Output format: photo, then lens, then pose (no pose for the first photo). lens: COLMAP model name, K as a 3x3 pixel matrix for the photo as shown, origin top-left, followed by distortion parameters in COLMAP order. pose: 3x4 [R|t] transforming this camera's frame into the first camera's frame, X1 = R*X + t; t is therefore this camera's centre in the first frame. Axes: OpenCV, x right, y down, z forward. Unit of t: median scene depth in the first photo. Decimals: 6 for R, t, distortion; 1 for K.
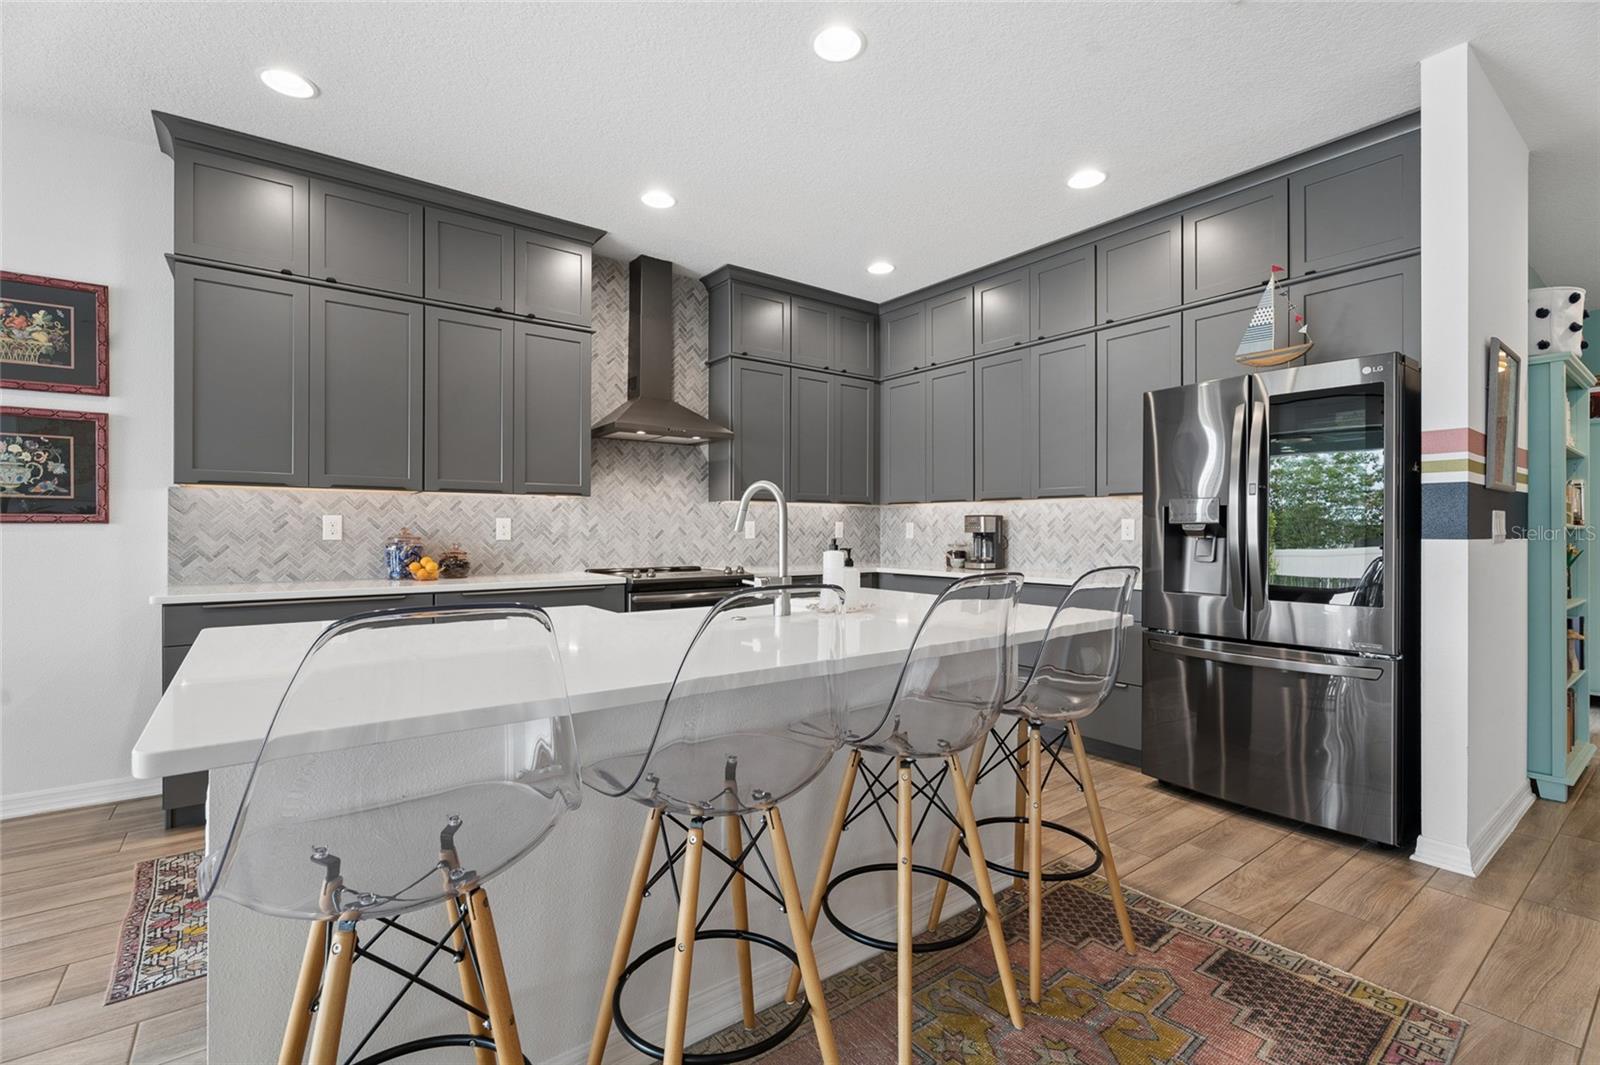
lens RADIAL K [[705.7, 0, 796.9], [0, 705.7, 529.8], [0, 0, 1]] dist [0.001011, 0.000026]
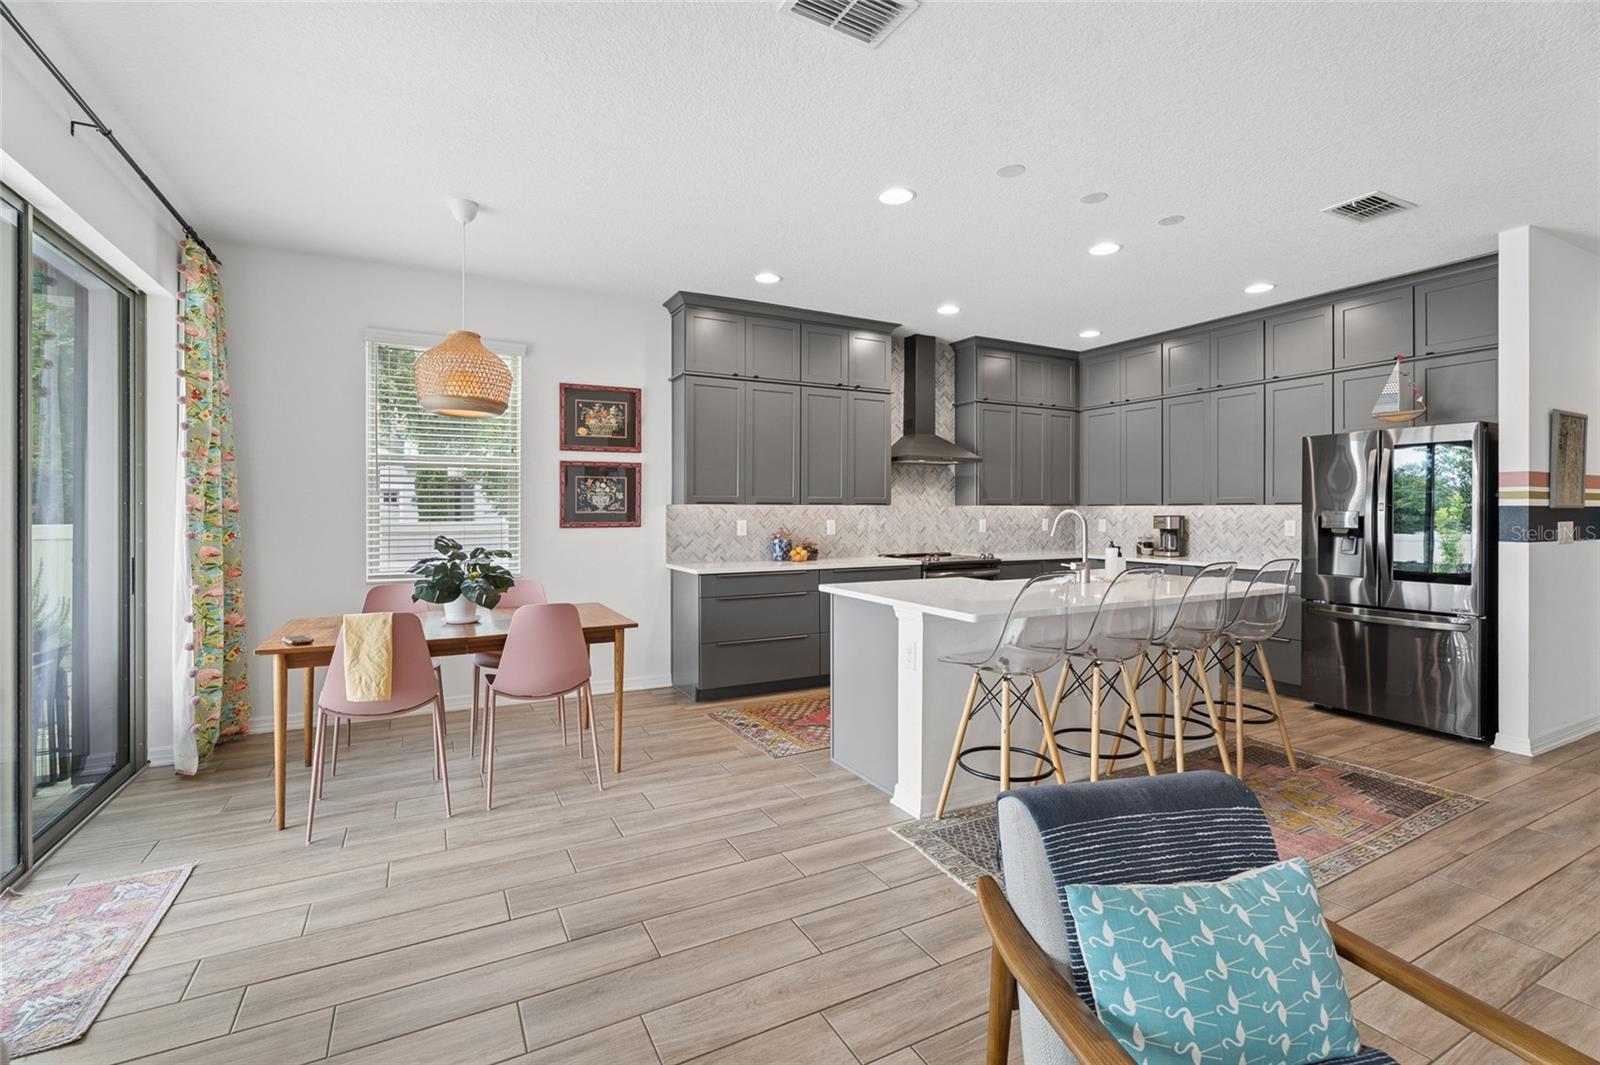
lens RADIAL K [[713.5, 0, 804.0], [0, 713.5, 512.7], [0, 0, 1]] dist [0.000355, 0.000022]
pose [[0.988130, -0.001367, -0.153617, -0.272021], [0.001754, 0.999996, 0.002383, -0.040320], [0.153613, -0.002624, 0.988128, -0.557415]]
